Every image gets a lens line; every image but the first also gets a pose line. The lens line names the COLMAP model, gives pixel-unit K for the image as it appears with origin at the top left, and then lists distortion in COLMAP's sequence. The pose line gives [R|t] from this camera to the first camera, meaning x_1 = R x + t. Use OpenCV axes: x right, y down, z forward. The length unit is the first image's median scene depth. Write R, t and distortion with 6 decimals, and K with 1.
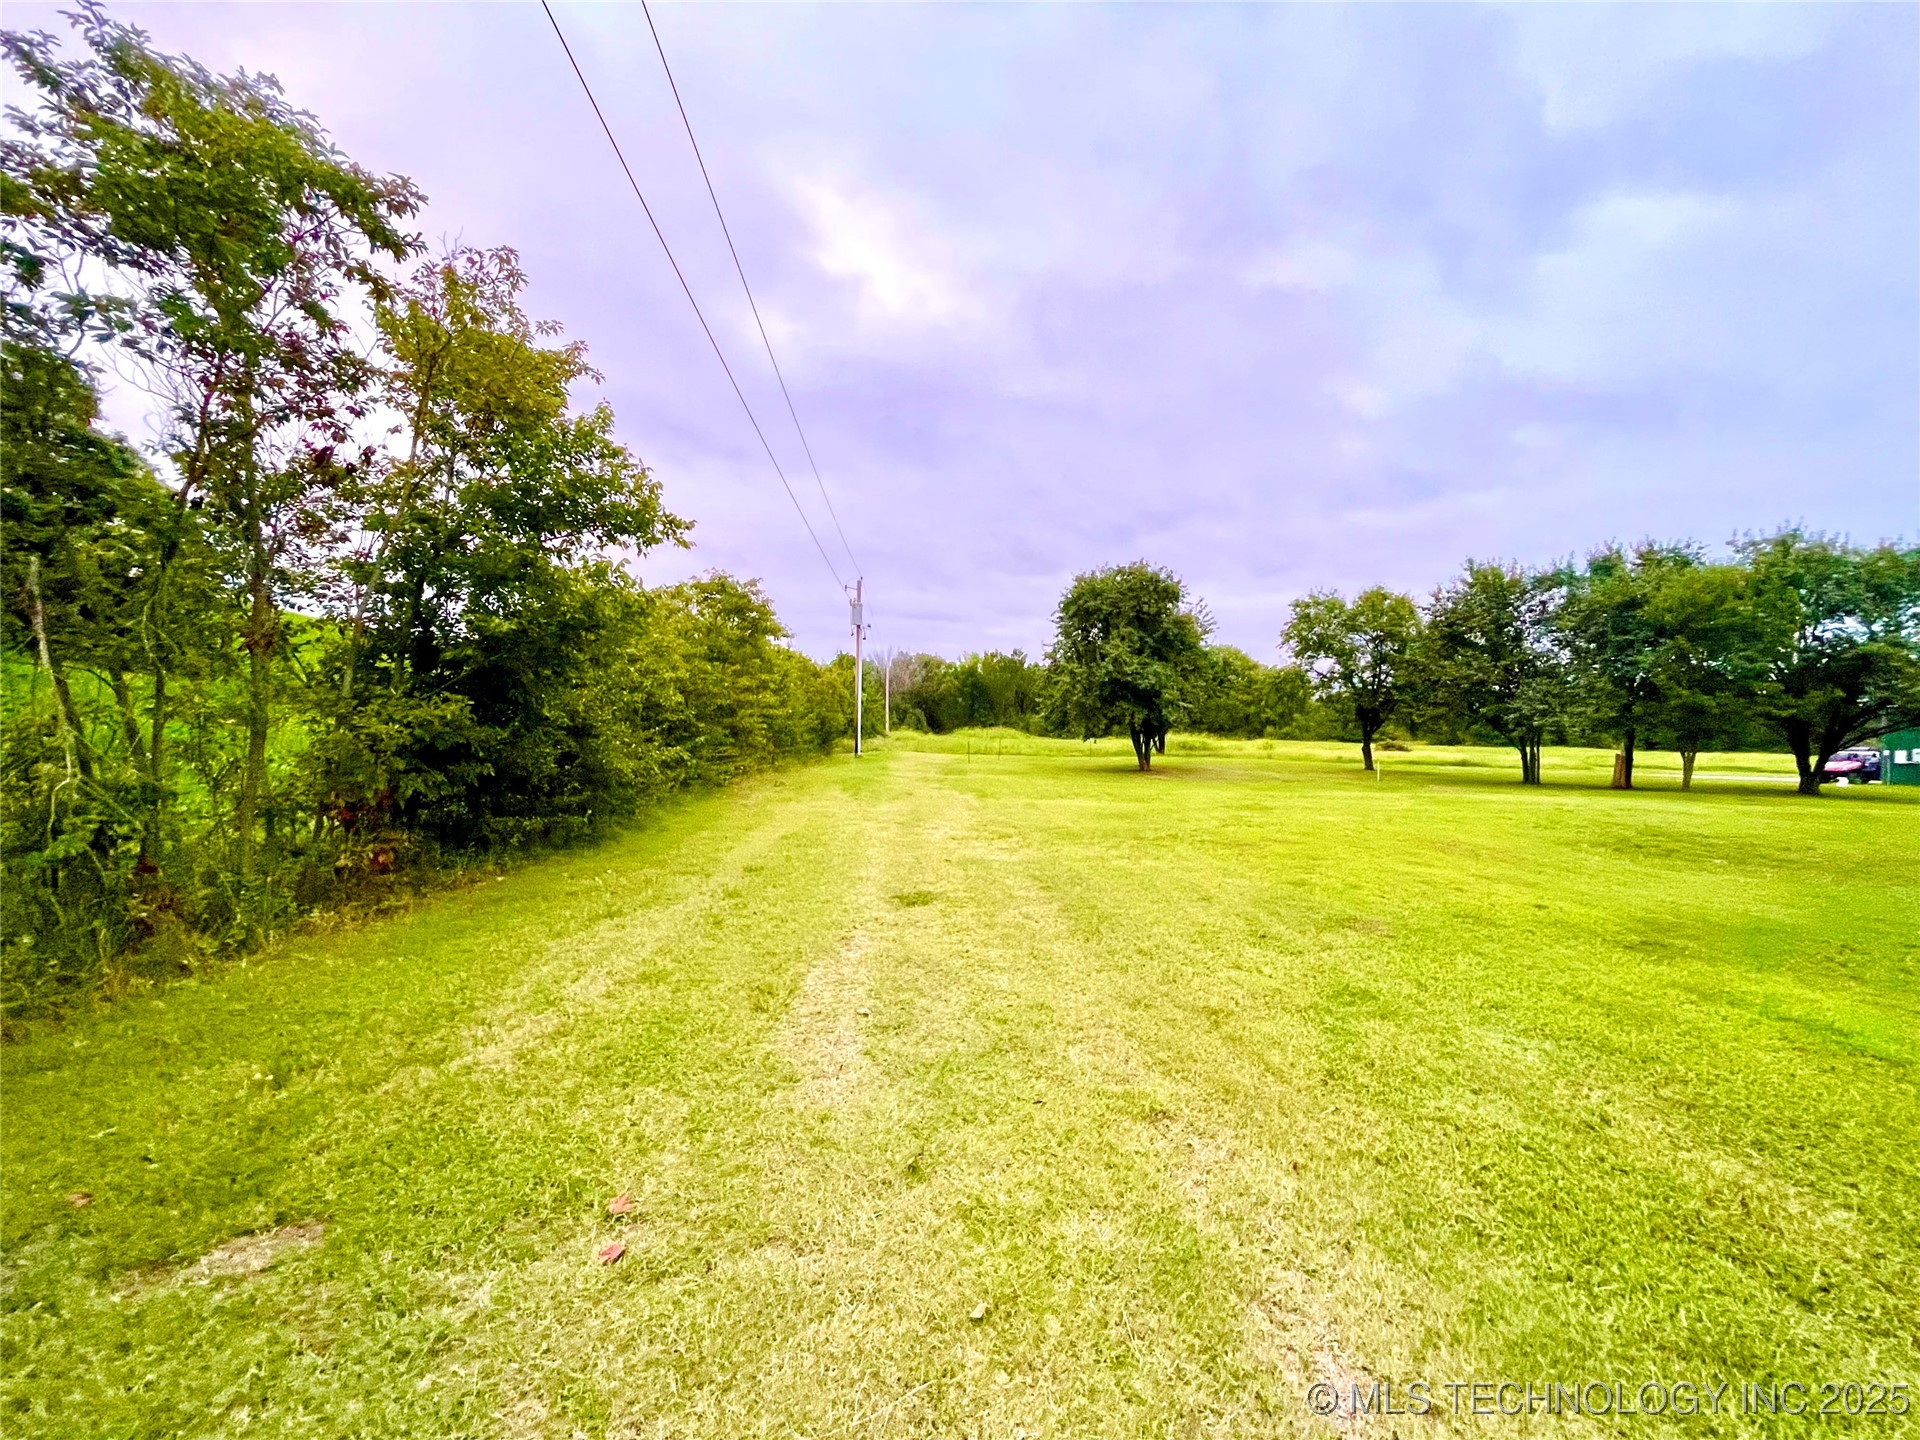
lens RADIAL K [[783.6, 0, 960.2], [0, 783.6, 709.8], [0, 0, 1]] dist [-0.000649, -0.000138]
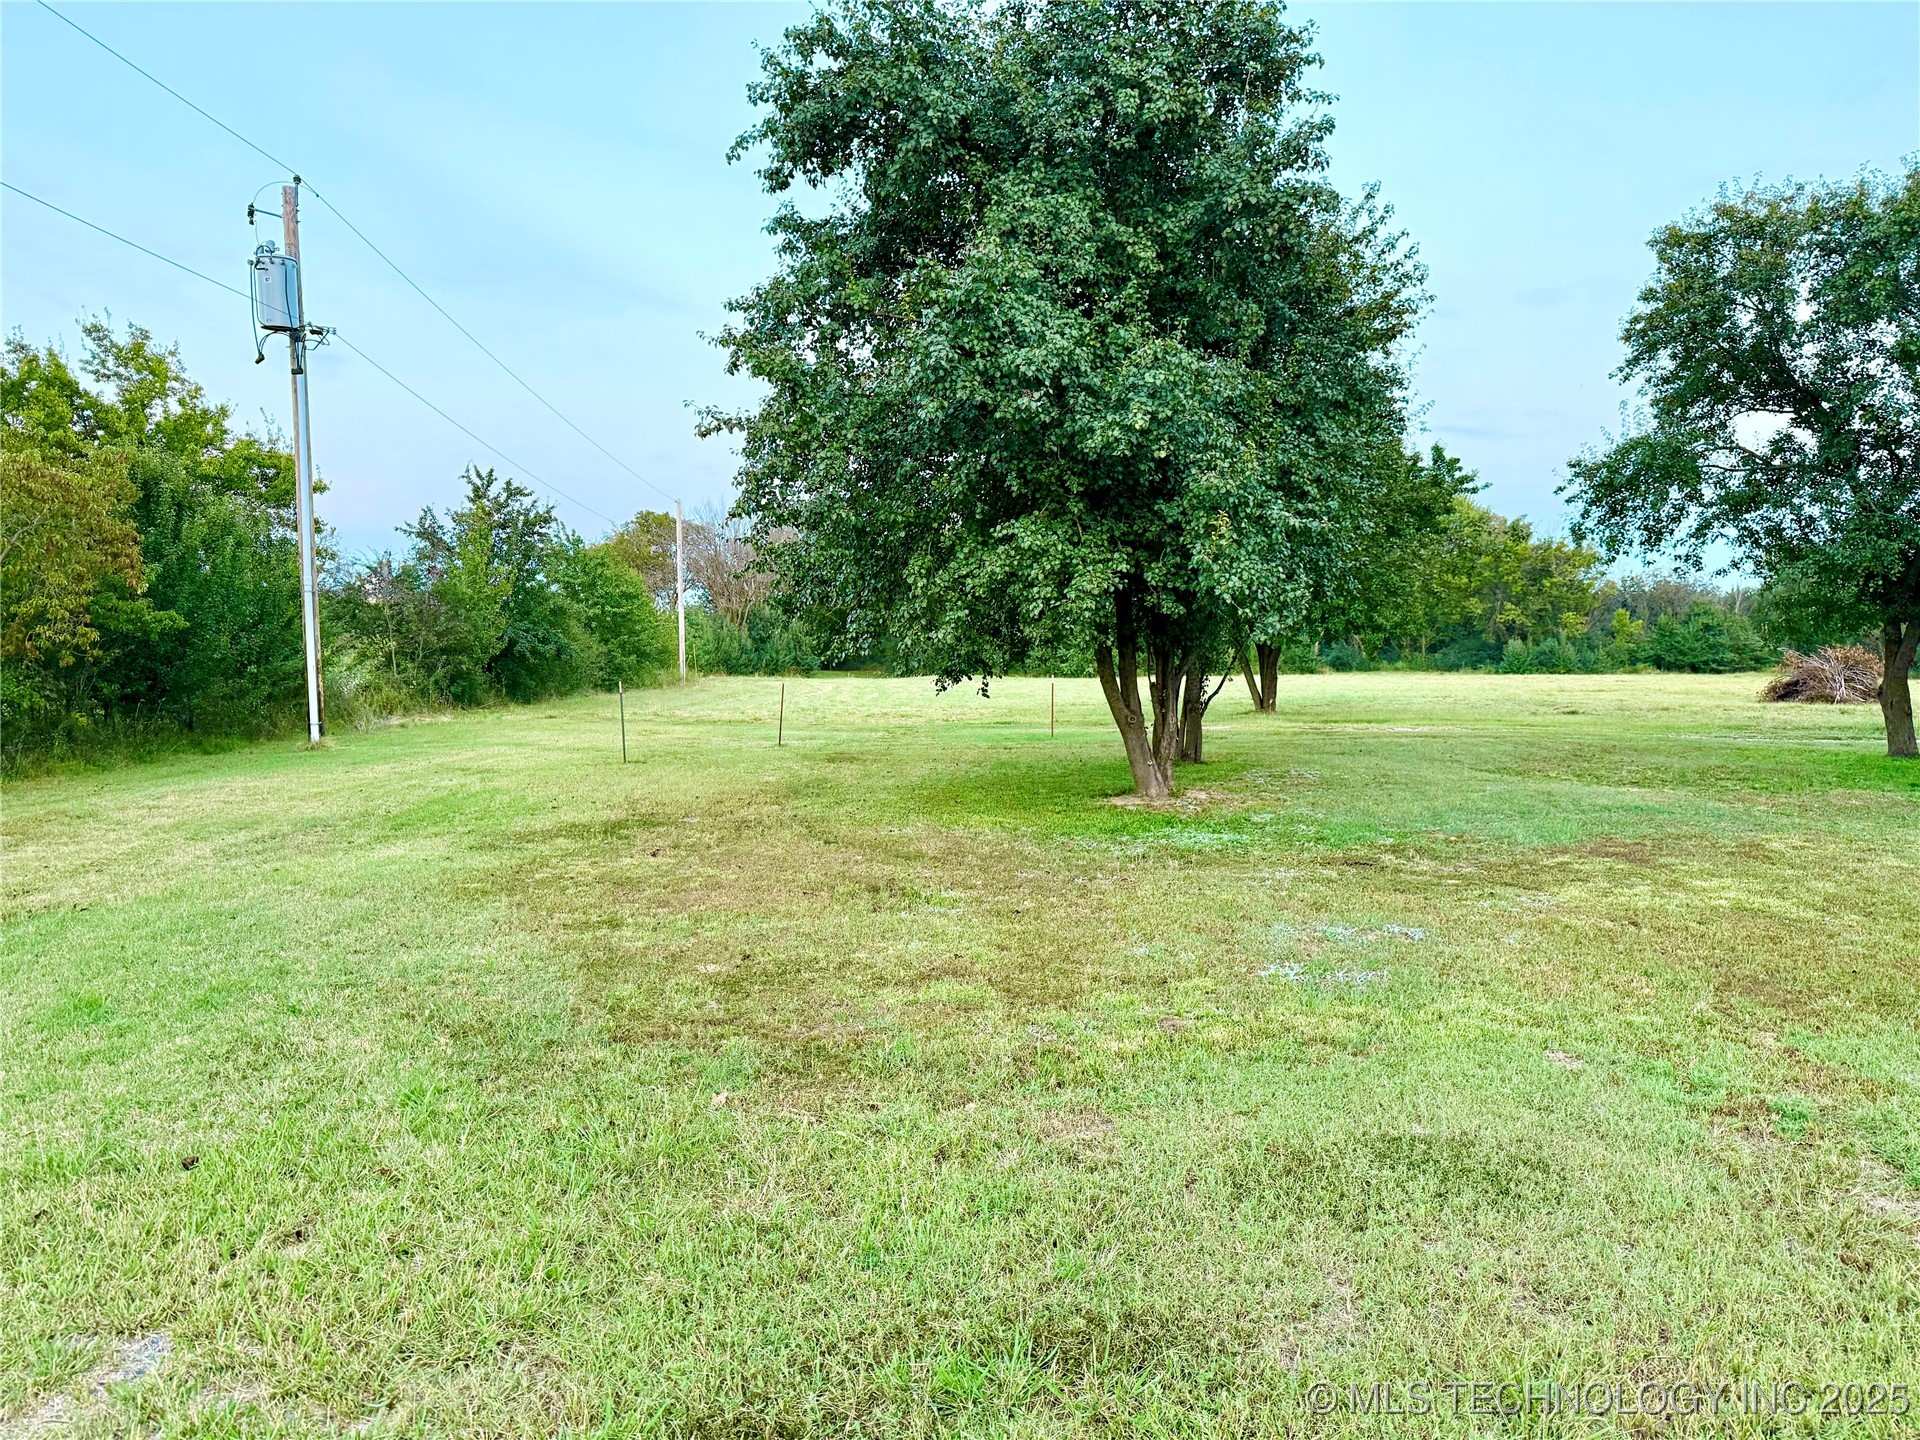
lens RADIAL K [[1383.5, 0, 960.1], [0, 1383.5, 720.4], [0, 0, 1]] dist [0.057493, -0.061435]
pose [[0.999805, -0.017267, 0.009551, 0.135104], [0.016550, 0.997365, 0.070636, 0.014267], [-0.010745, -0.070464, 0.997456, 0.434305]]
